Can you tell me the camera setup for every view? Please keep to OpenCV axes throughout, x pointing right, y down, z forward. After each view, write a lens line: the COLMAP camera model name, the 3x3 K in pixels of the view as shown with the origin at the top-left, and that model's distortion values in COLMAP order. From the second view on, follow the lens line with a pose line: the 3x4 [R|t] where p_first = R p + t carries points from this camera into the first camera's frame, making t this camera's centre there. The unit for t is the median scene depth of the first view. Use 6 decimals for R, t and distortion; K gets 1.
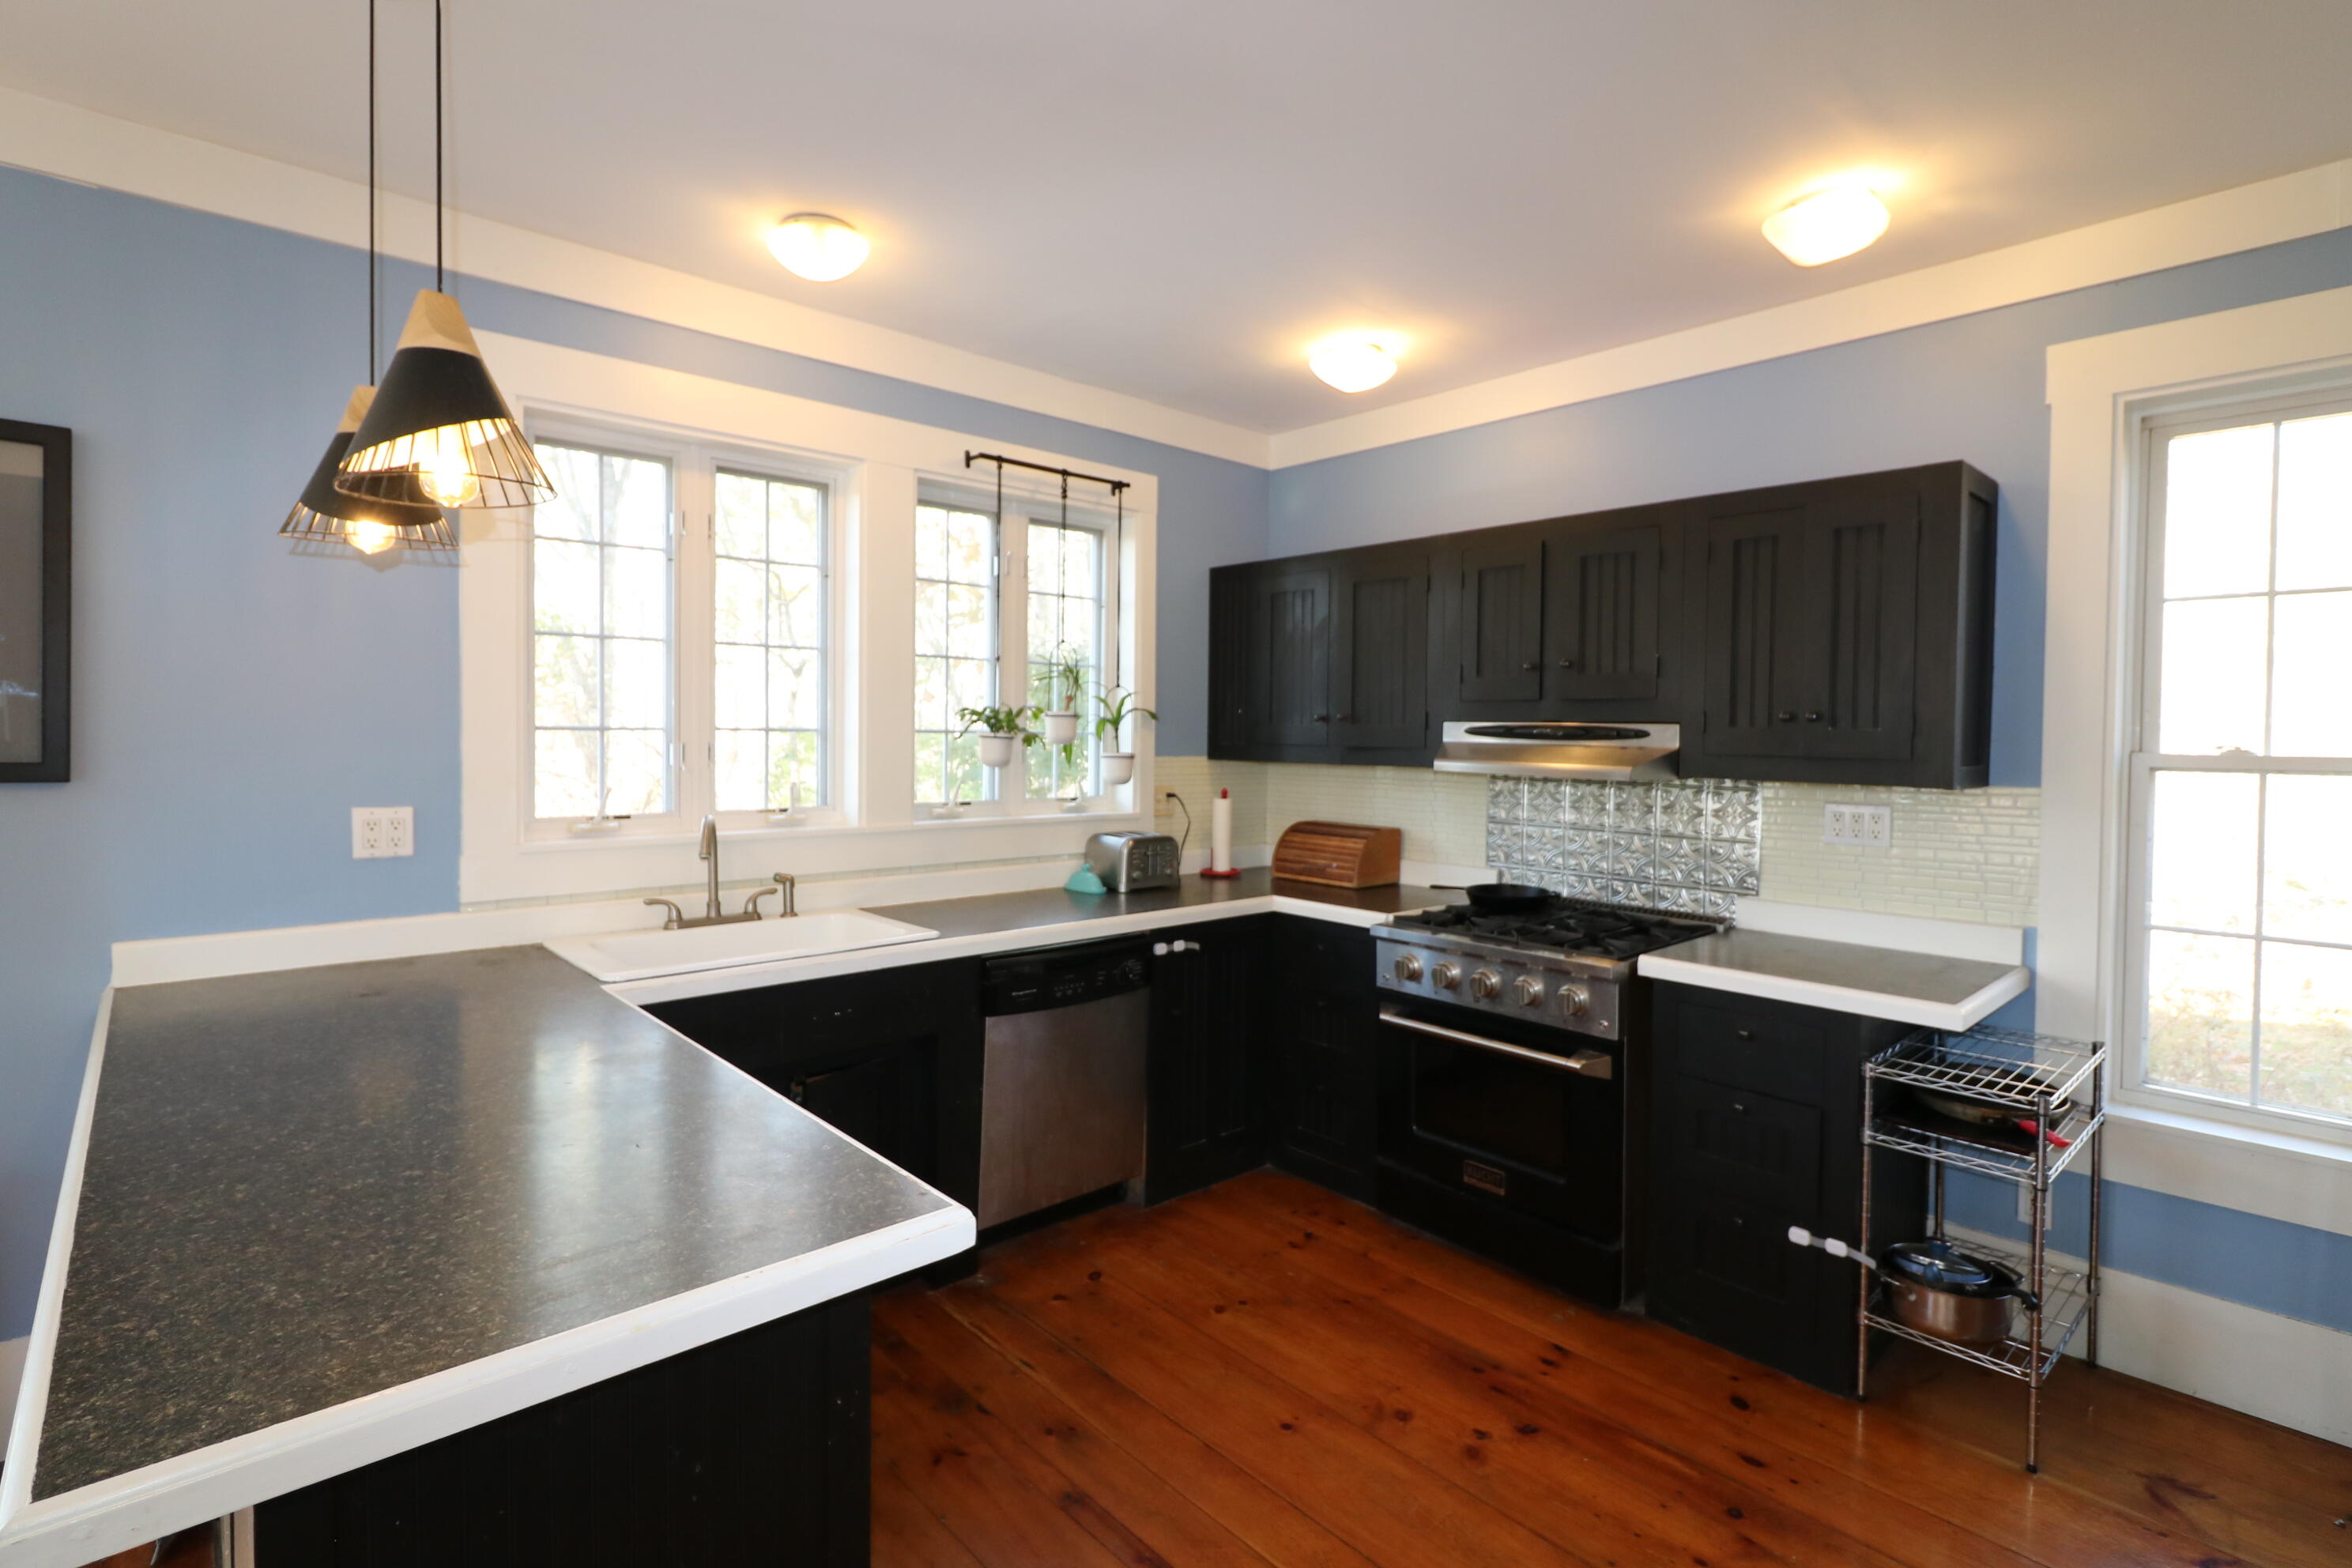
lens RADIAL K [[1084.0, 0, 1184.4], [0, 1084.0, 771.9], [0, 0, 1]] dist [-0.004299, -0.001615]
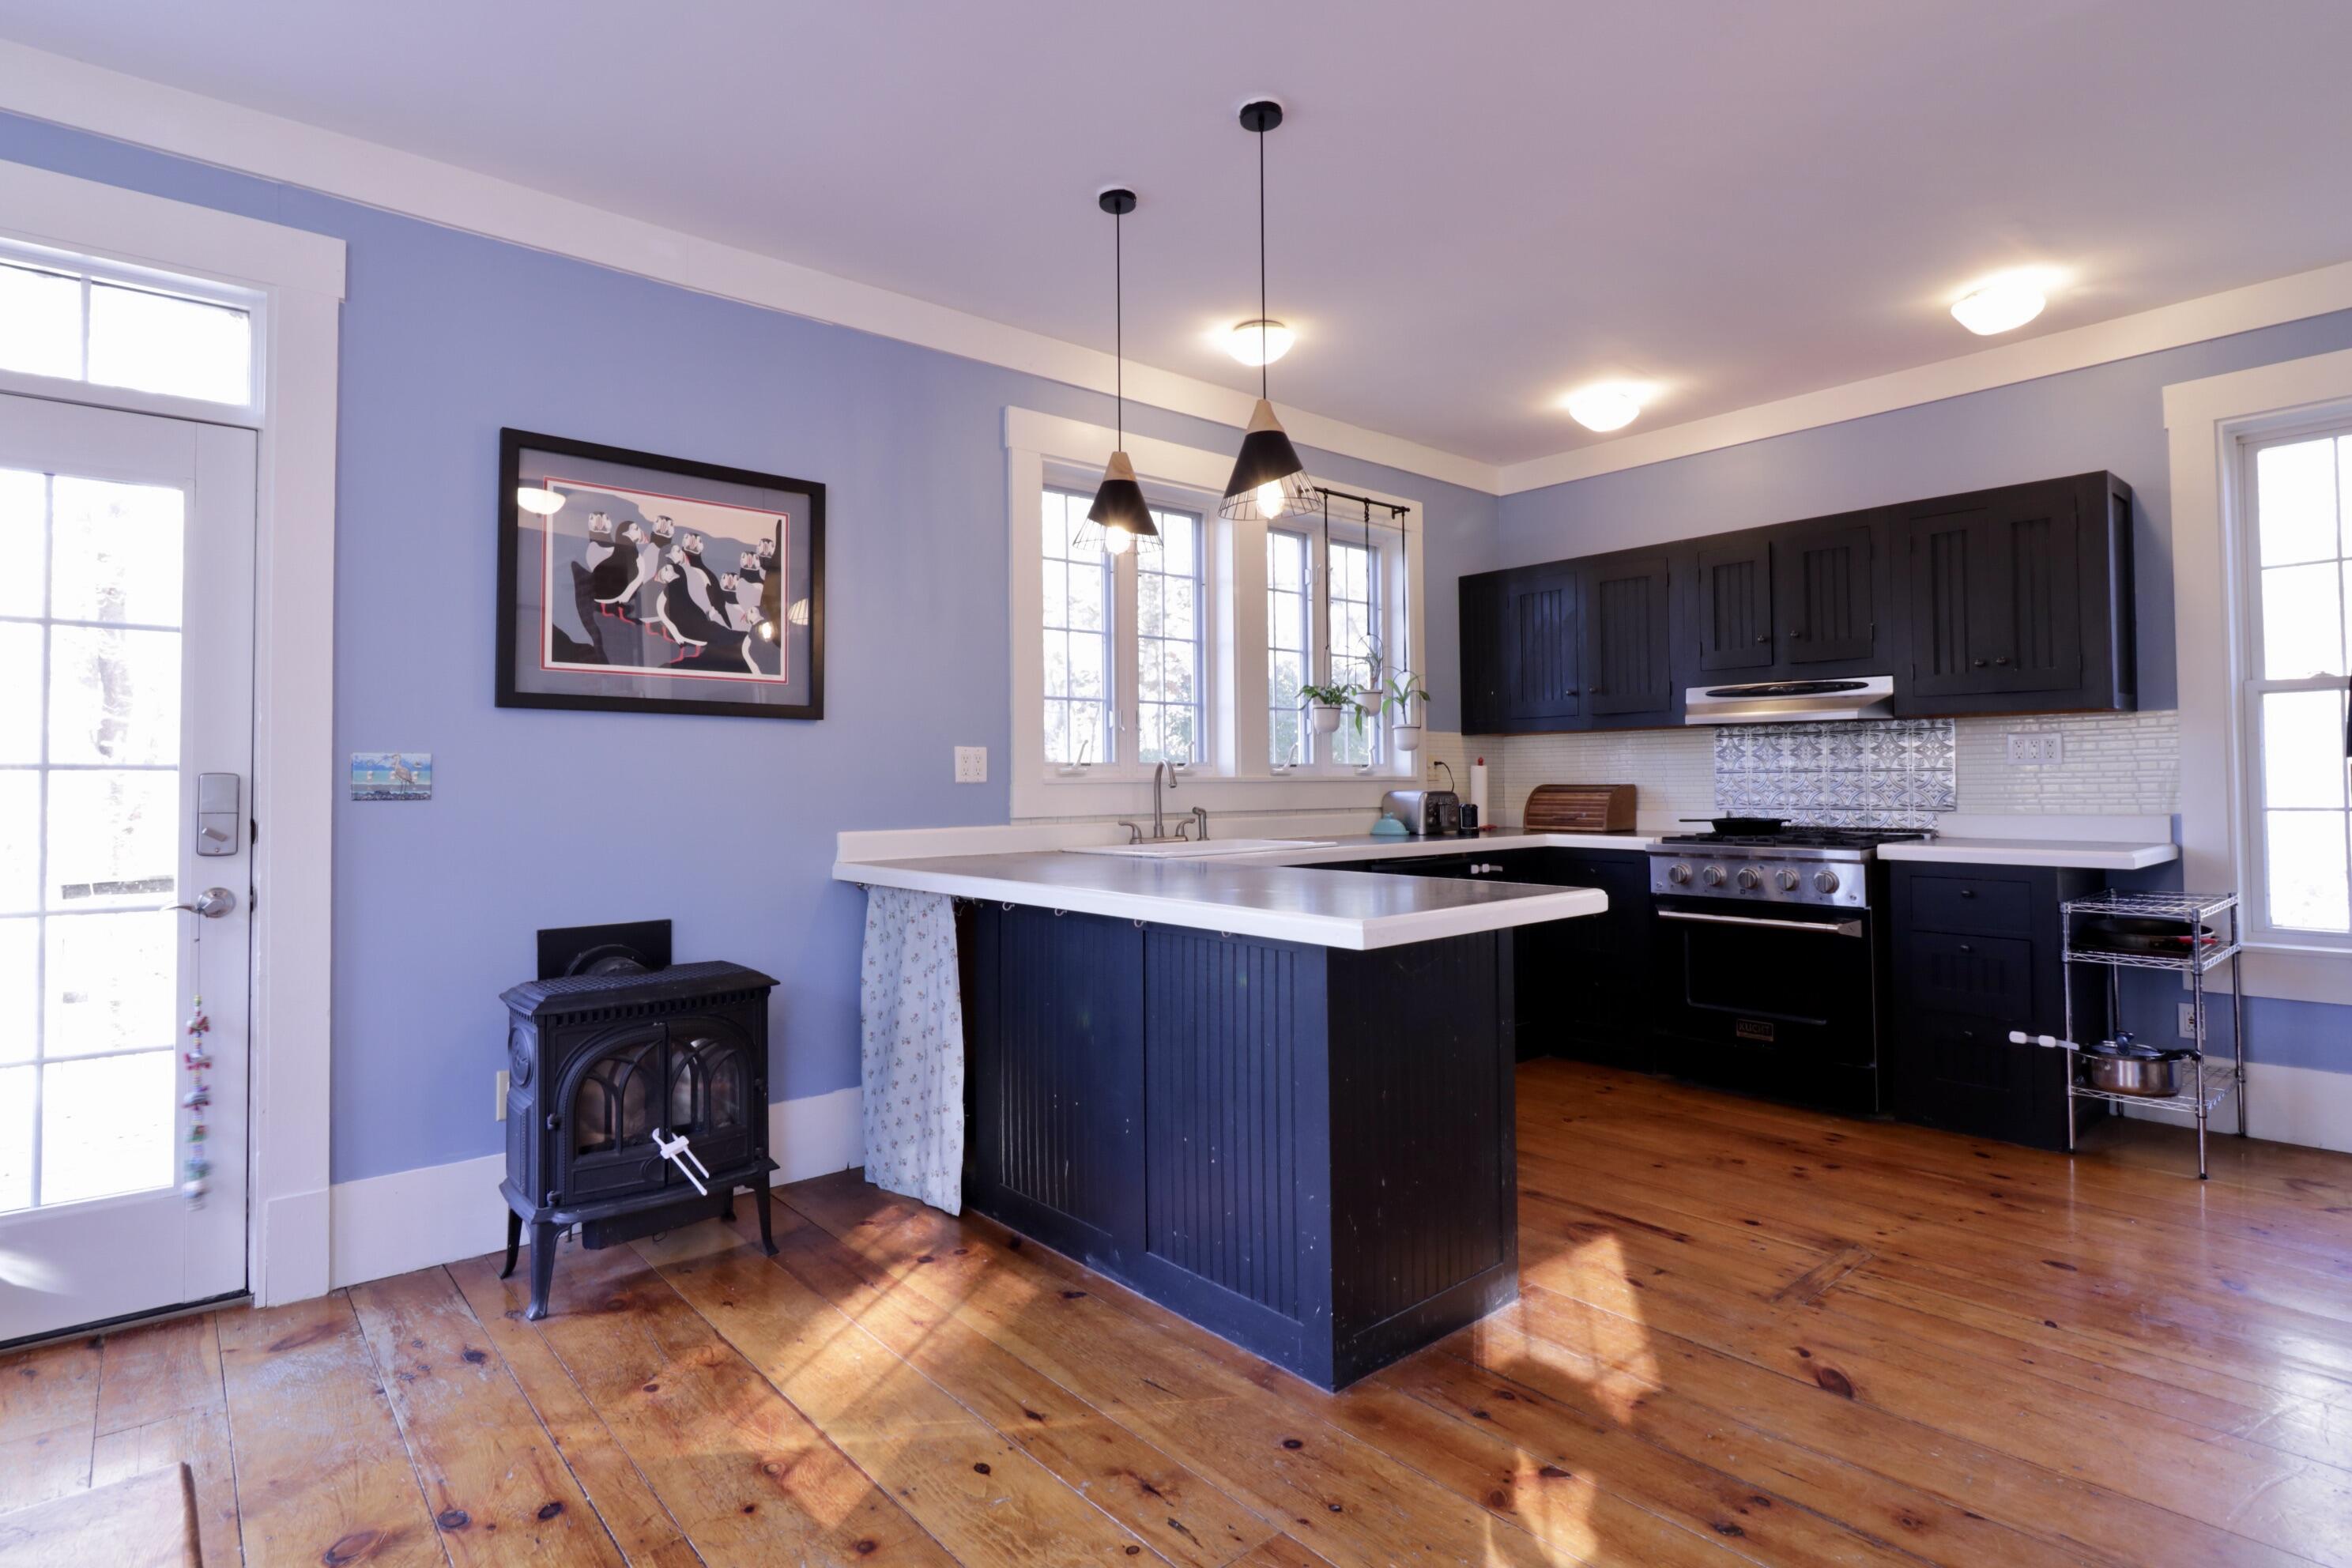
lens RADIAL K [[1170.6, 0, 1168.2], [0, 1170.6, 776.3], [0, 0, 1]] dist [-0.011040, -0.001497]
pose [[0.999234, -0.021319, -0.032816, -0.387943], [0.019766, 0.998702, -0.046948, 0.131087], [0.033774, 0.046263, 0.998358, -0.445940]]
